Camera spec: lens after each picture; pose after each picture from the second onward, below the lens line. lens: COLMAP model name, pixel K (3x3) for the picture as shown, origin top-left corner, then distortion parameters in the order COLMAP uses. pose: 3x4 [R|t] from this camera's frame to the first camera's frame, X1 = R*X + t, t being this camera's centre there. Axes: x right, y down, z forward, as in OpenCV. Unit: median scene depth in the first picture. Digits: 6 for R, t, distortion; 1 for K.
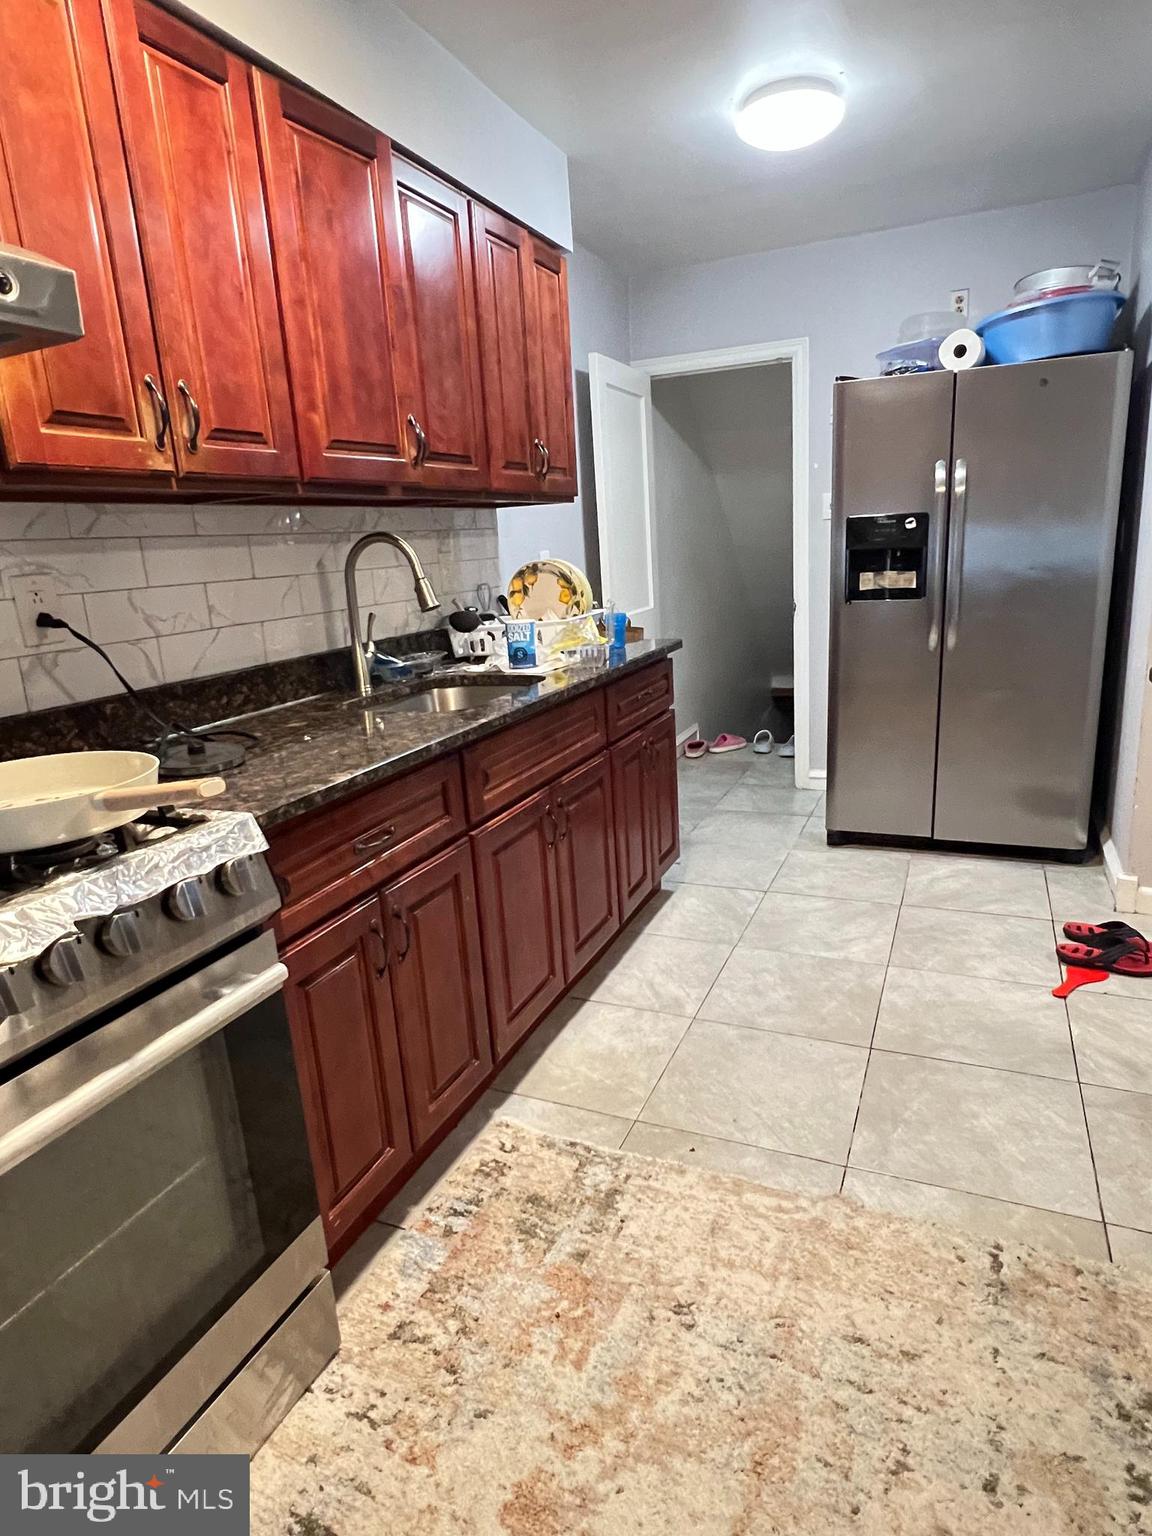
lens RADIAL K [[879.4, 0, 570.8], [0, 879.4, 766.9], [0, 0, 1]] dist [-0.002534, 0.000953]
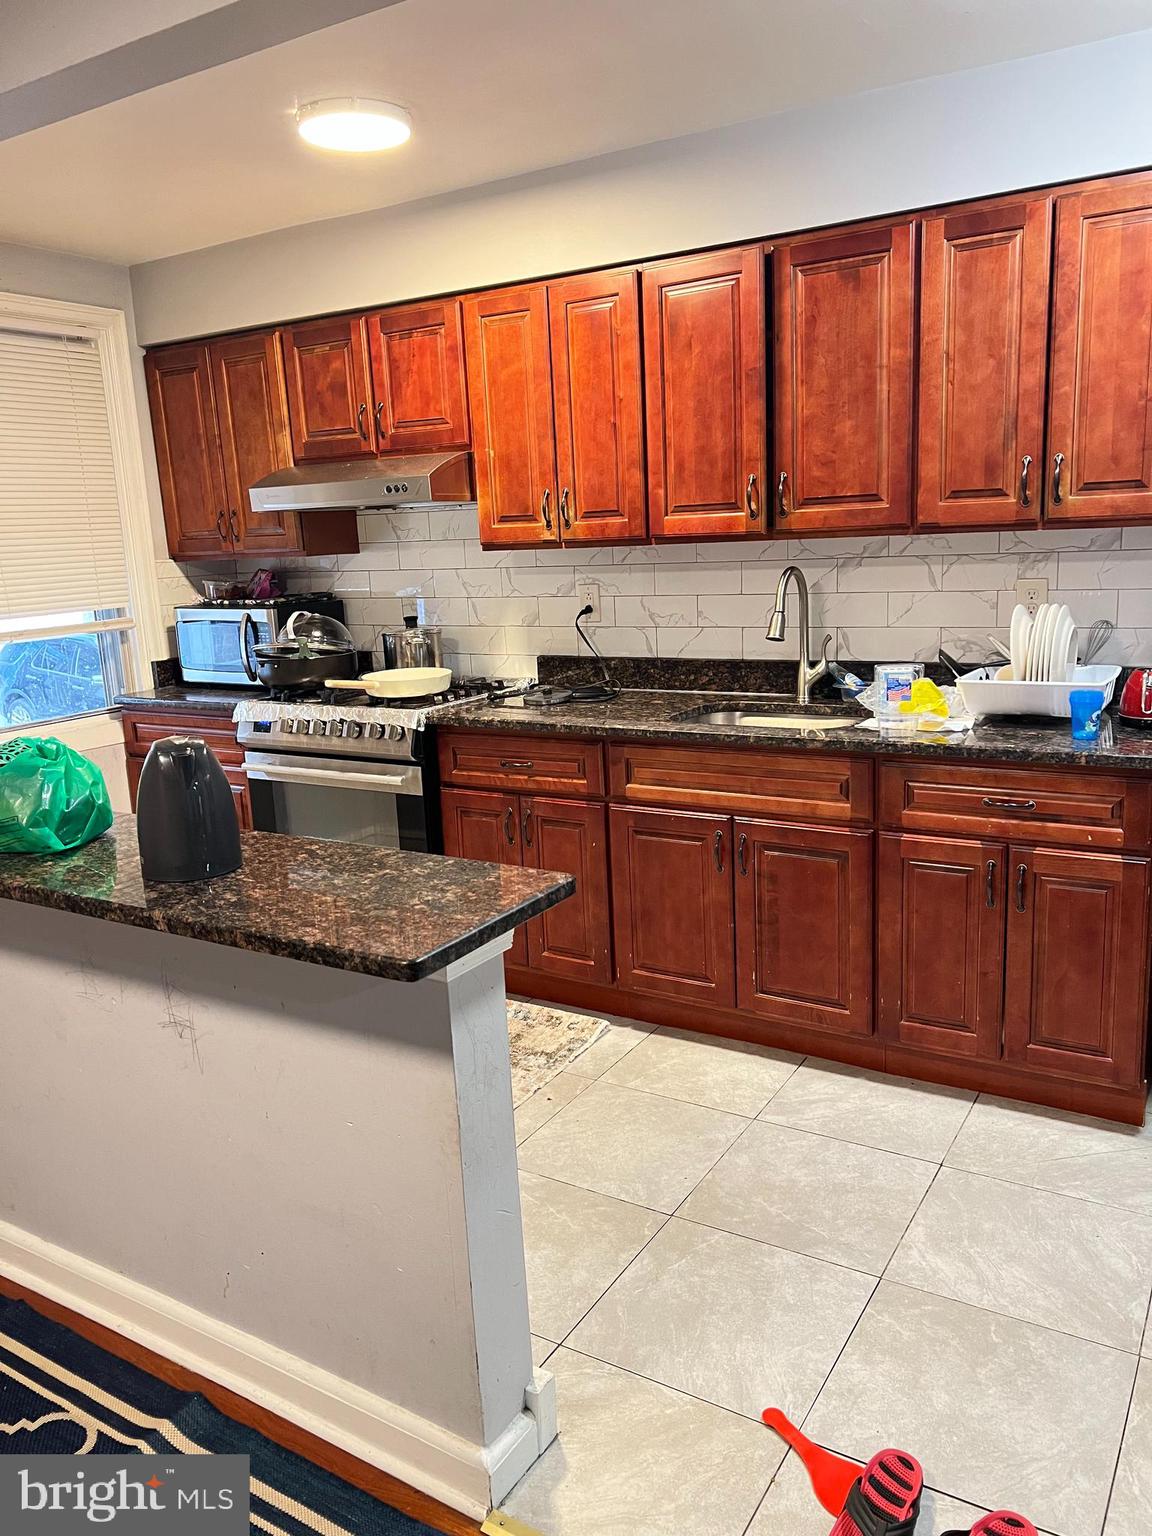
lens RADIAL K [[1156.8, 0, 575.2], [0, 1156.8, 774.5], [0, 0, 1]] dist [0.061198, -0.076067]
pose [[-0.123597, 0.277517, -0.952737, 1.450944], [-0.191335, 0.935418, 0.297294, -0.448238], [0.973712, 0.219036, -0.062516, 0.964870]]
